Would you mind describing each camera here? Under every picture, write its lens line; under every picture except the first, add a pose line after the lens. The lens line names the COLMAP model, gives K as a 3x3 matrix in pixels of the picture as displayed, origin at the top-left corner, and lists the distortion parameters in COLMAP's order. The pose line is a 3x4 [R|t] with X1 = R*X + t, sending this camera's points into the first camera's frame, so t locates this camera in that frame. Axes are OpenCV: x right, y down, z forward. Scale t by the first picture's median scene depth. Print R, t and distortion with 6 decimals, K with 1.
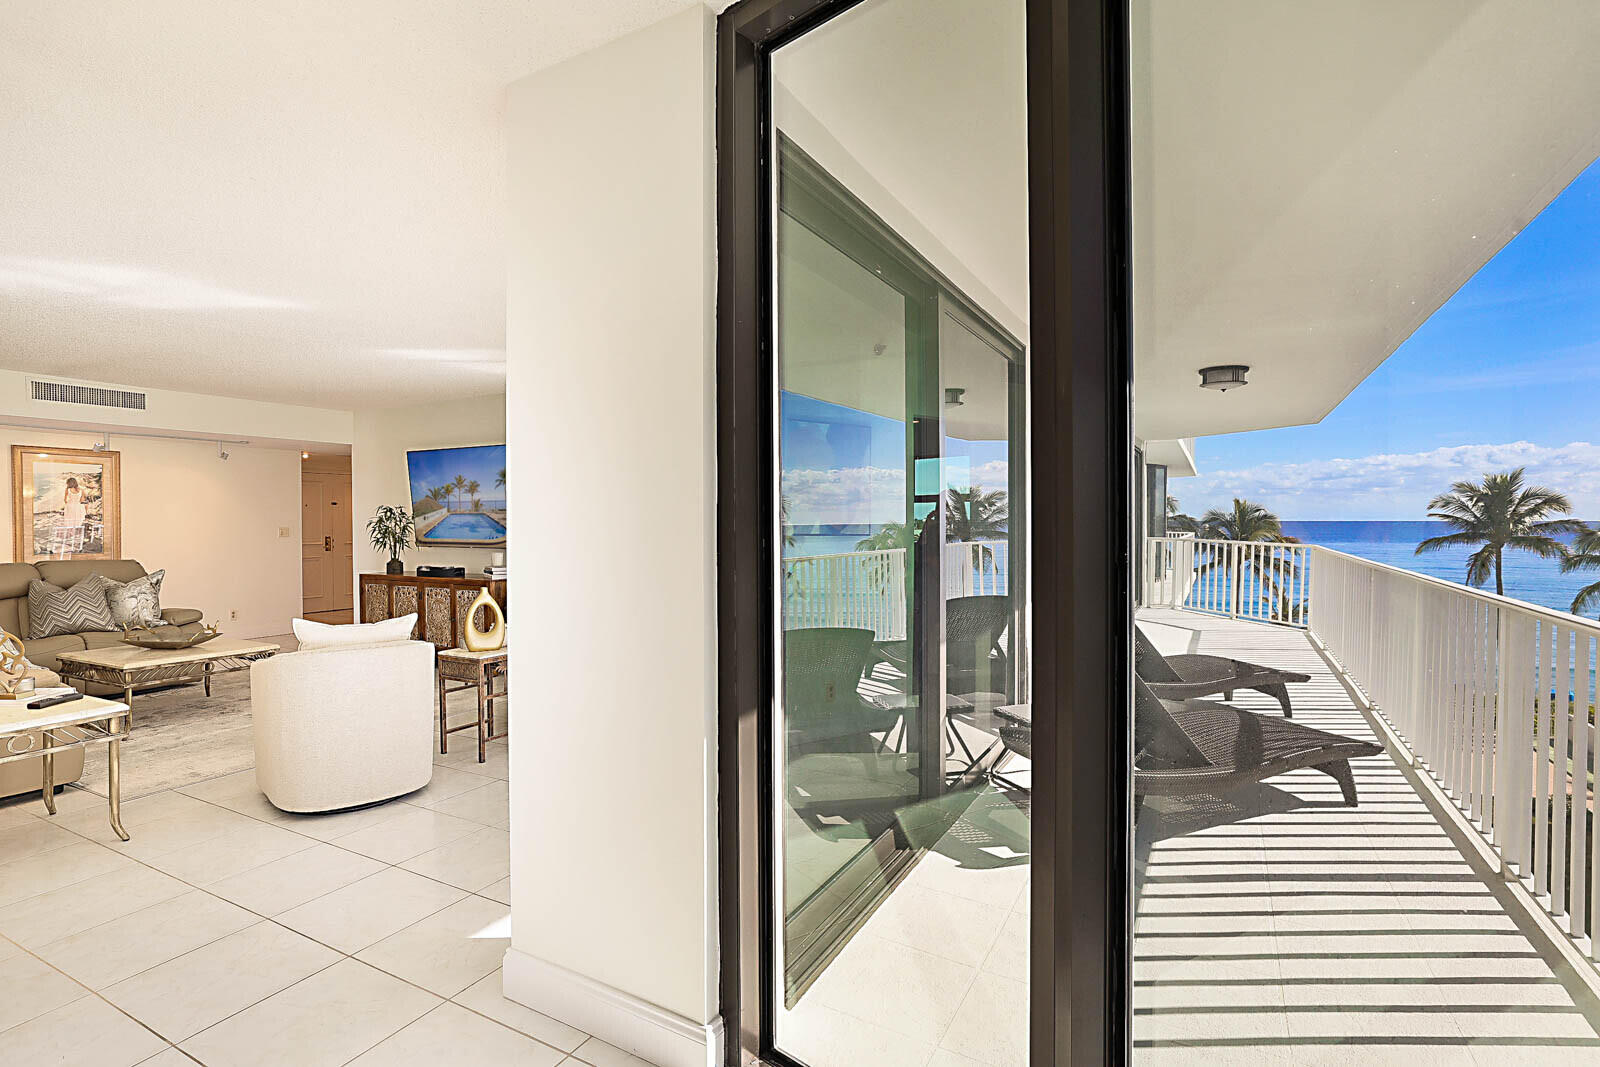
lens RADIAL K [[765.4, 0, 792.8], [0, 765.4, 538.2], [0, 0, 1]] dist [-0.020230, 0.003262]
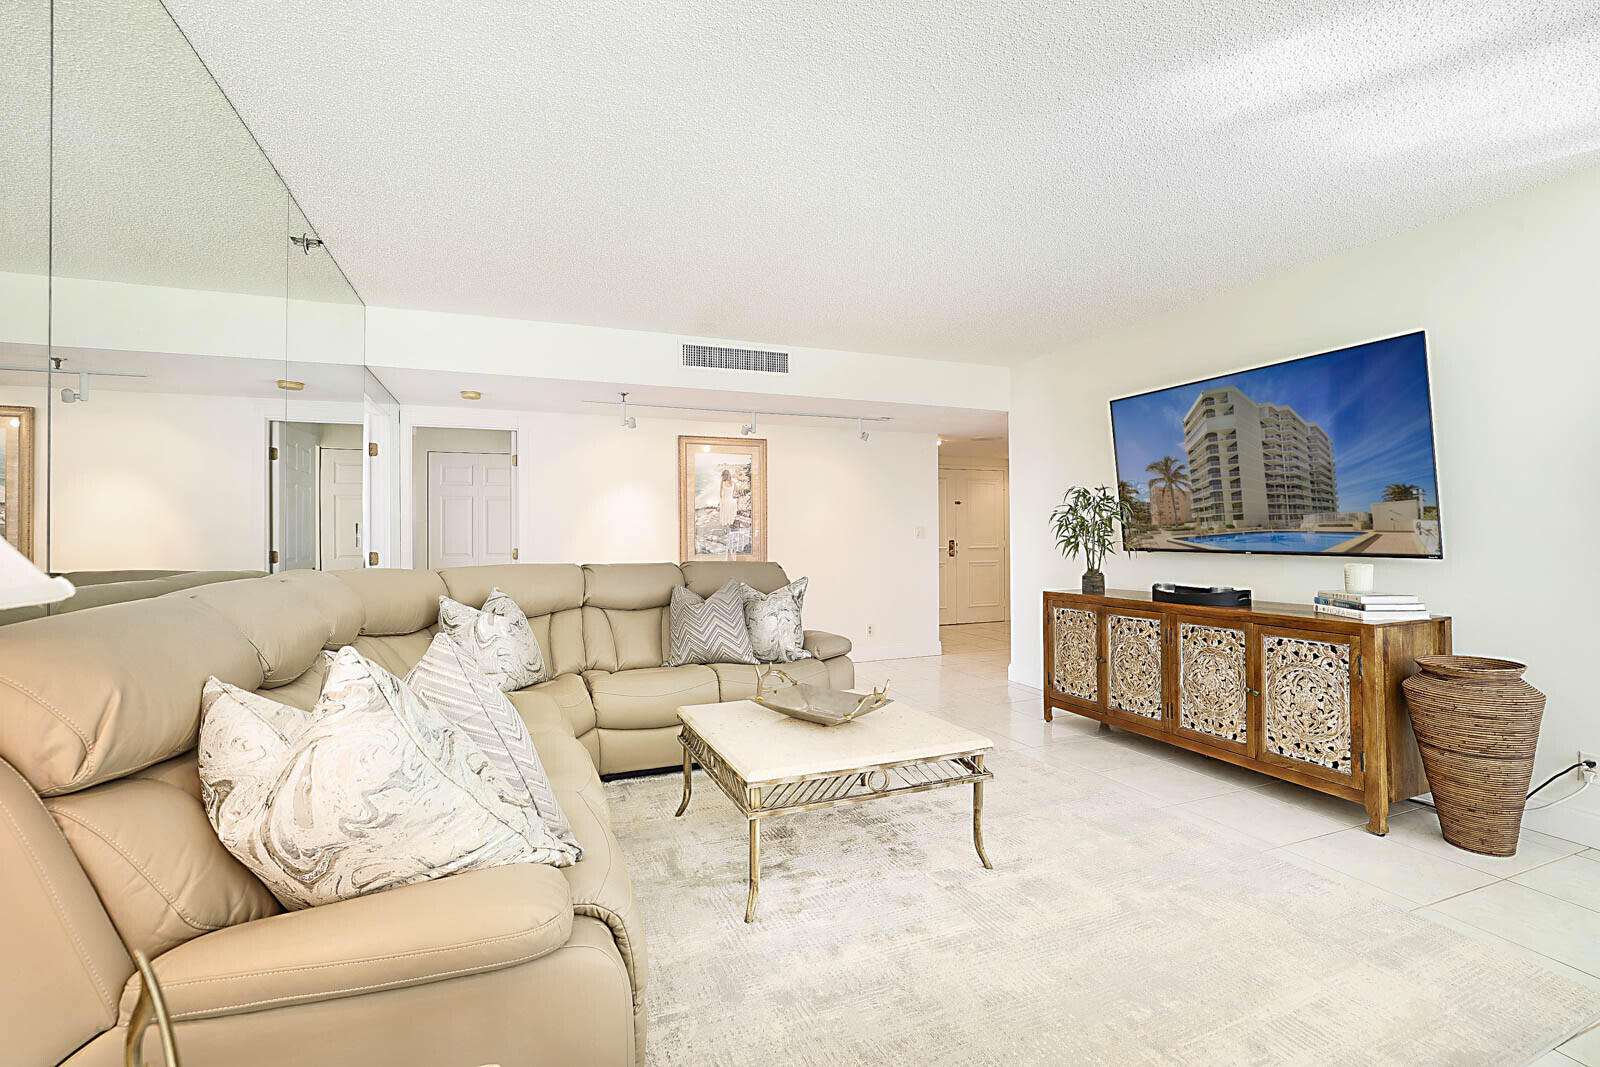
lens RADIAL K [[693.1, 0, 805.1], [0, 693.1, 537.9], [0, 0, 1]] dist [-0.023305, 0.005285]
pose [[0.772899, 0.000071, -0.634529, -0.365719], [-0.009939, 0.999879, -0.011994, 0.010841], [0.634451, 0.015577, 0.772806, 0.430255]]
